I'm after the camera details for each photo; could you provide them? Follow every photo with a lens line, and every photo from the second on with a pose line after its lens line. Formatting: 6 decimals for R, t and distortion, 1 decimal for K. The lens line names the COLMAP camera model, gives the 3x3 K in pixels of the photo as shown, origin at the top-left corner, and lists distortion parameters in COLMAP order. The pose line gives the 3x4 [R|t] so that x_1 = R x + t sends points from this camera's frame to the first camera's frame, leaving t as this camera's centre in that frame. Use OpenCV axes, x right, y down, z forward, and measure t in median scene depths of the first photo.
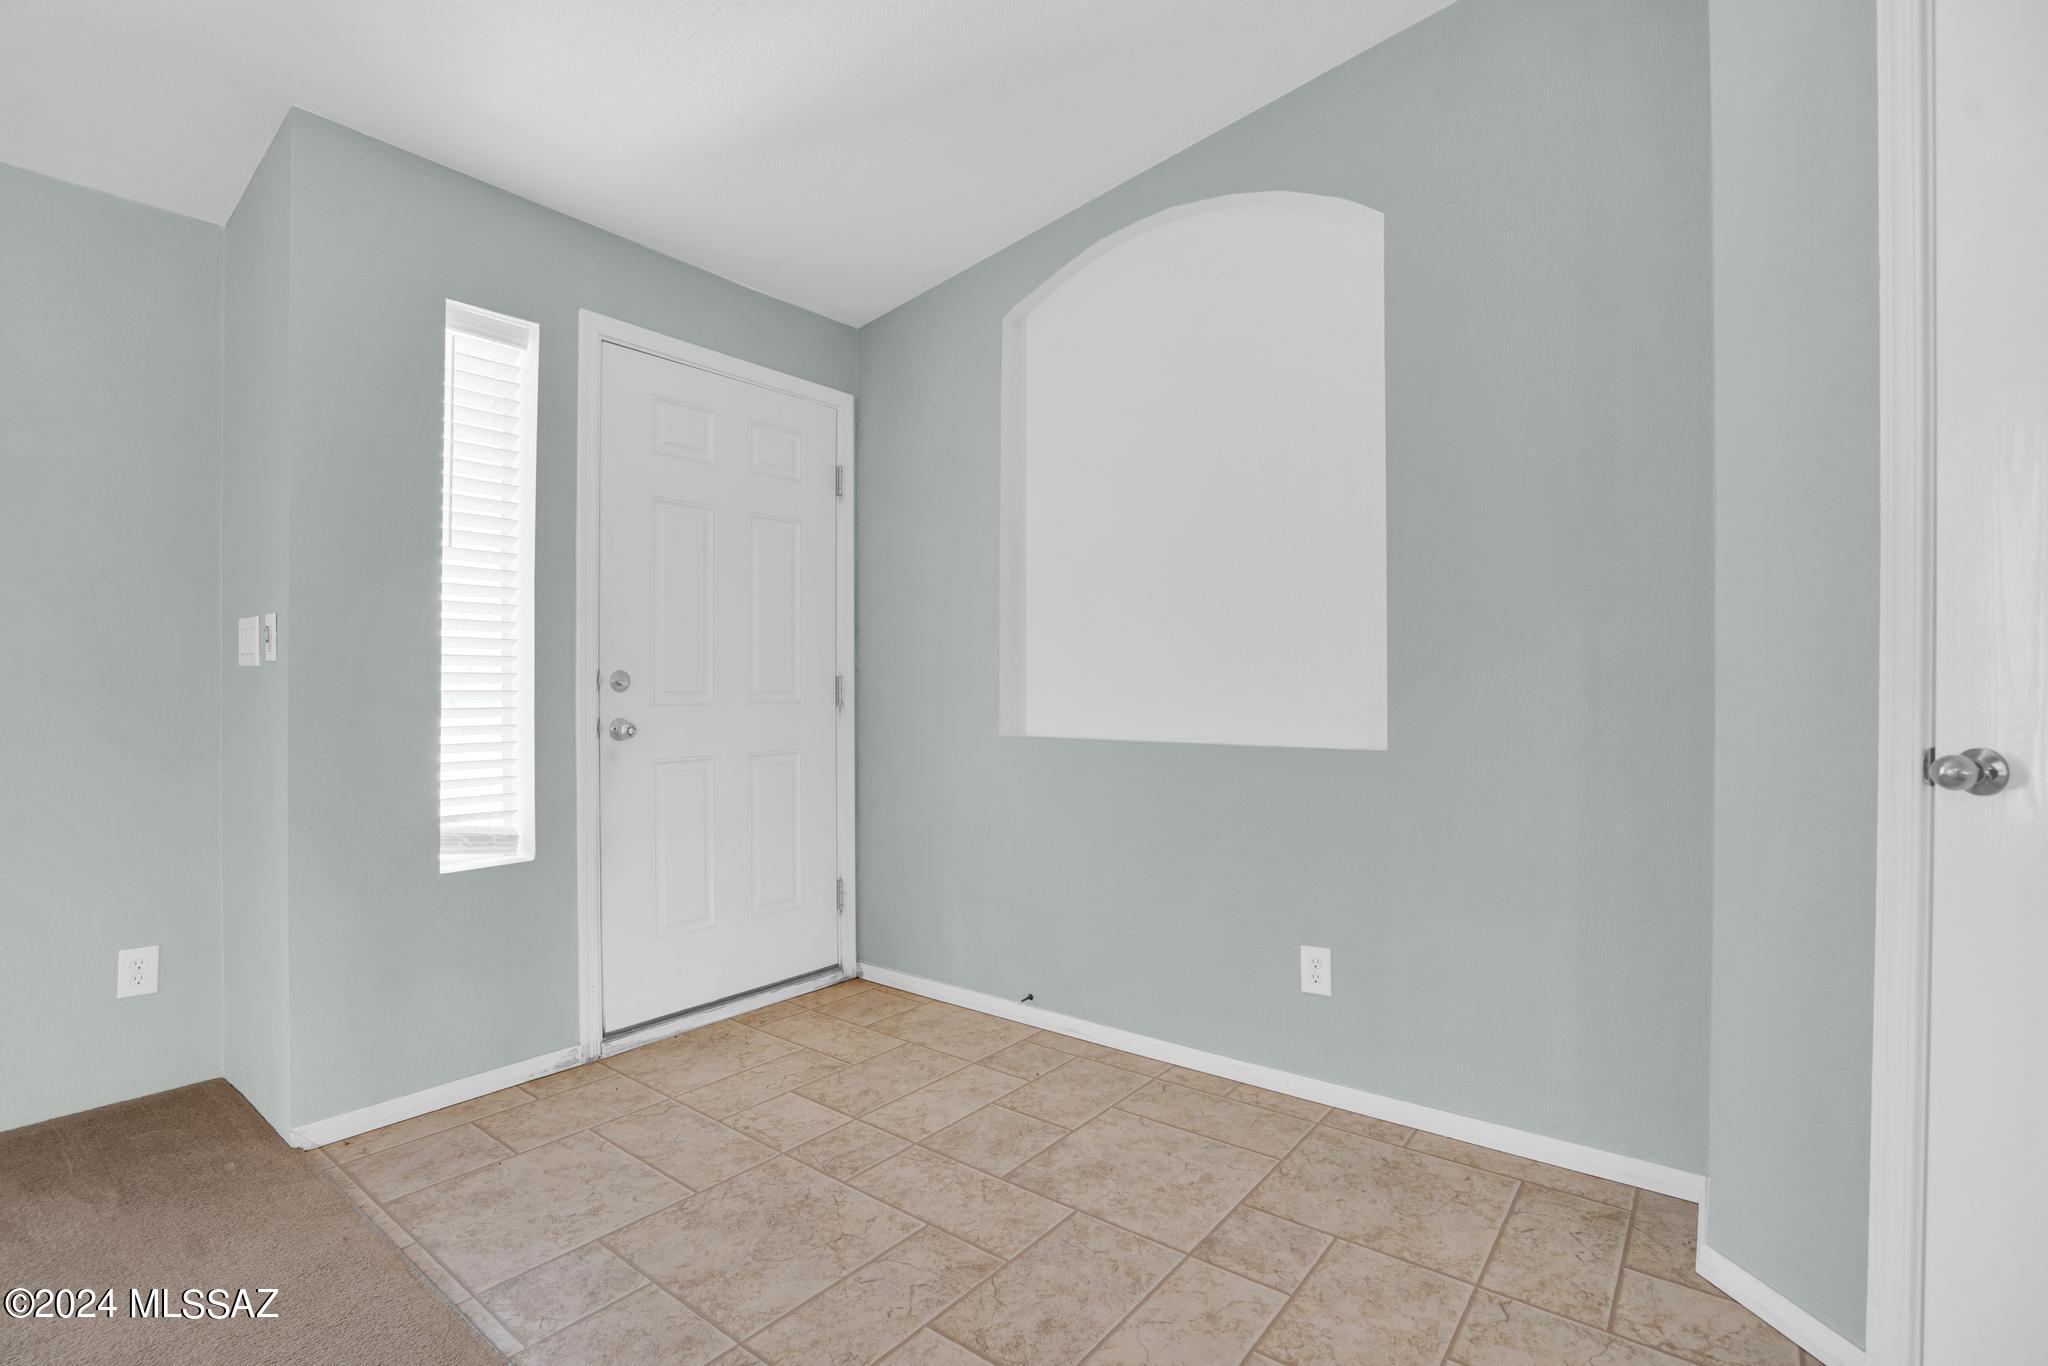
lens RADIAL K [[951.8, 0, 1008.5], [0, 951.8, 692.6], [0, 0, 1]] dist [-0.064369, 0.024949]
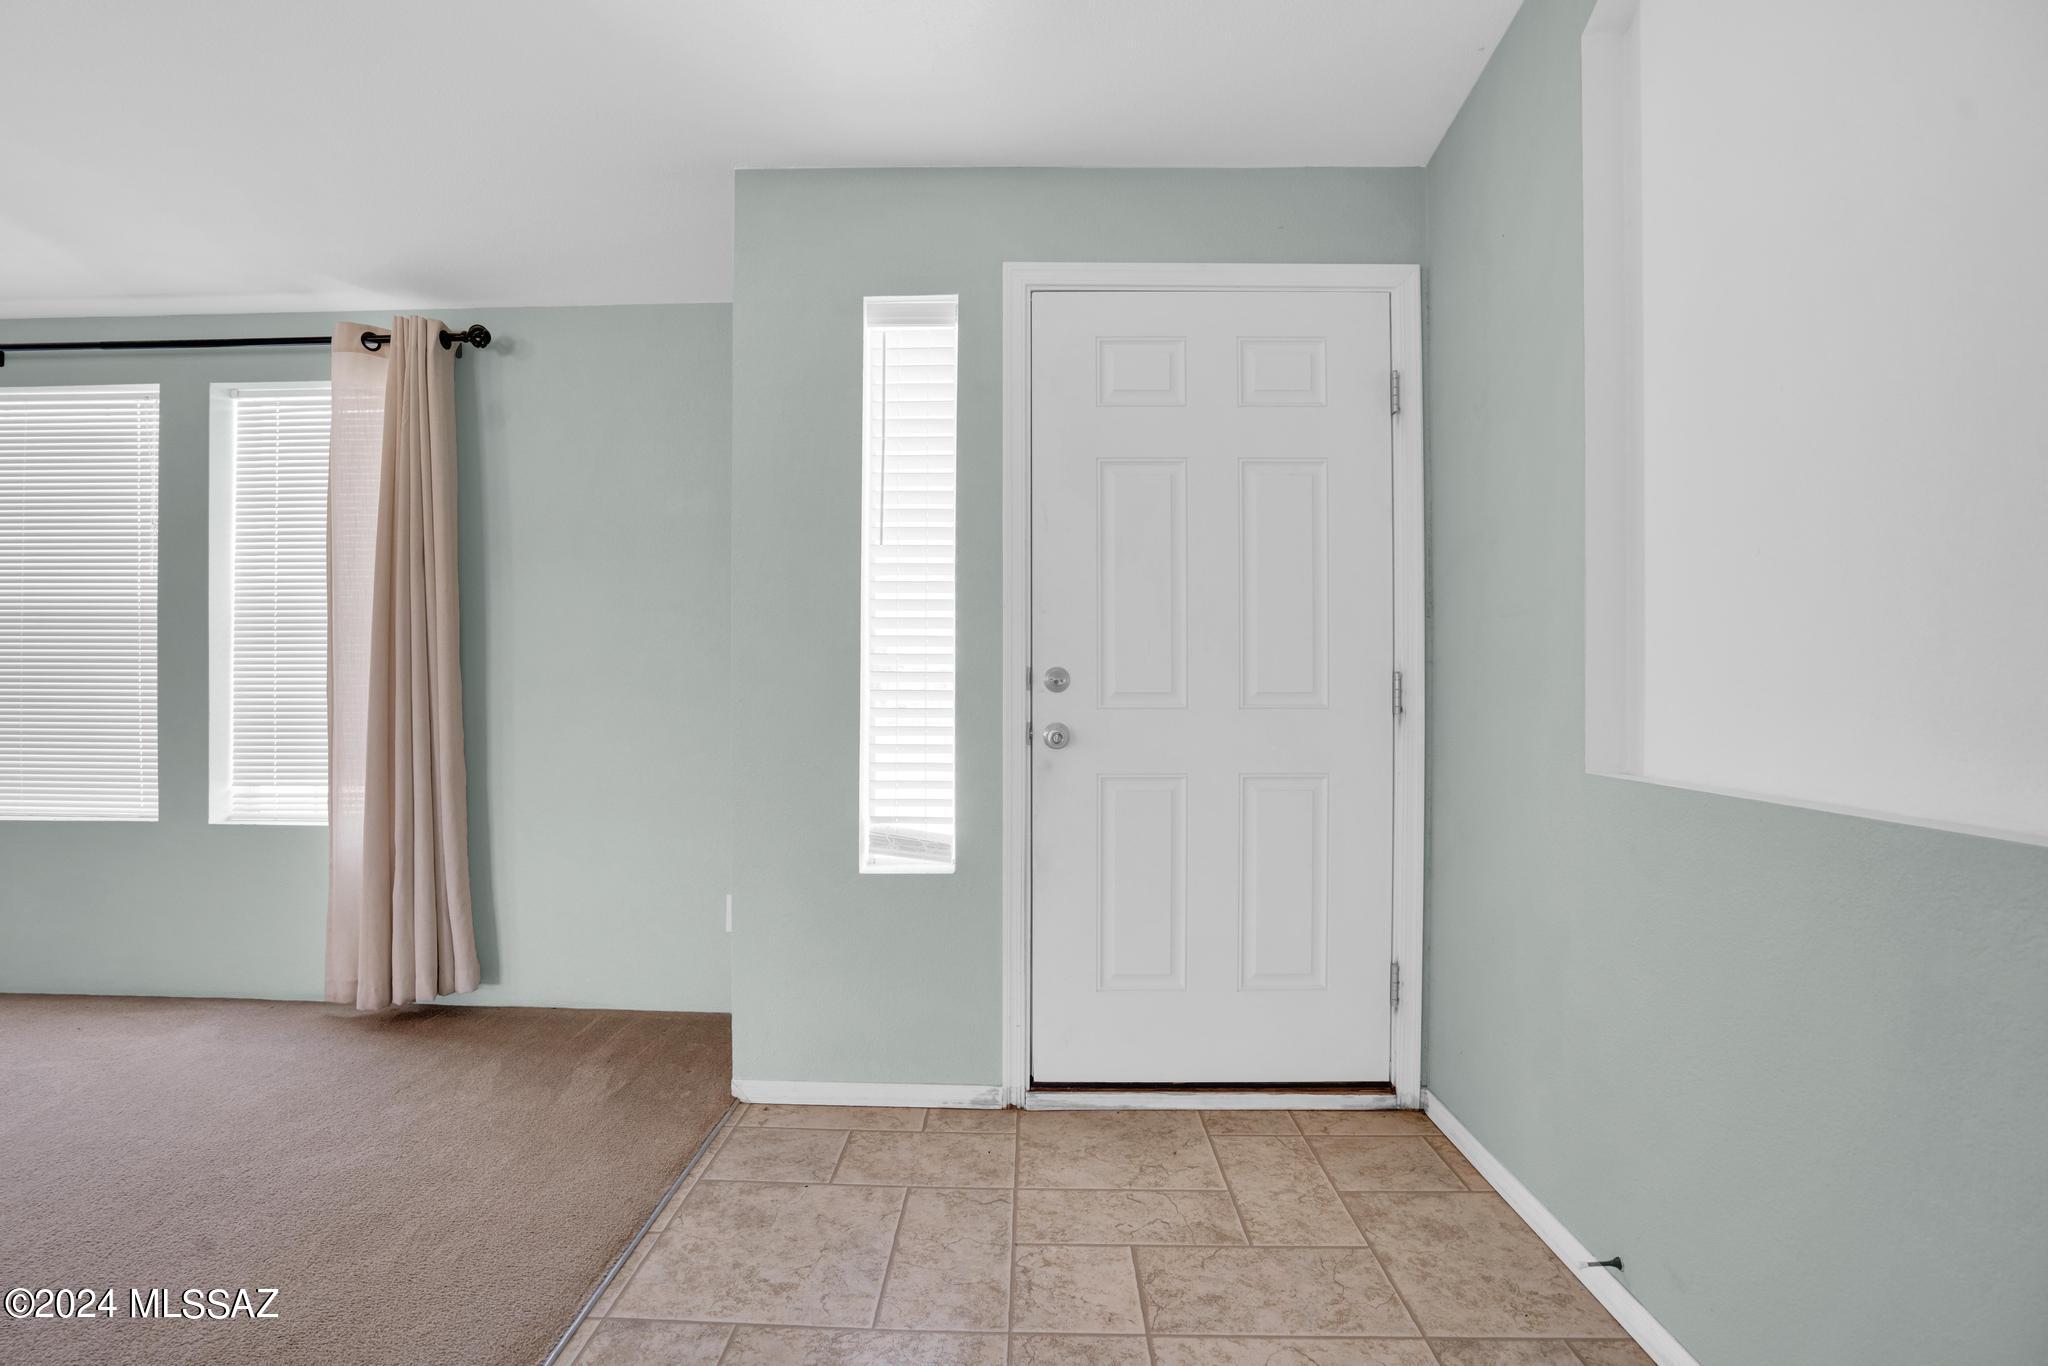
lens RADIAL K [[951.8, 0, 1008.5], [0, 951.8, 692.6], [0, 0, 1]] dist [-0.064369, 0.024949]
pose [[0.592459, 0.005625, -0.805581, 0.267593], [-0.007653, 0.999970, 0.001354, -0.001343], [0.805564, 0.005363, 0.592484, 0.462632]]
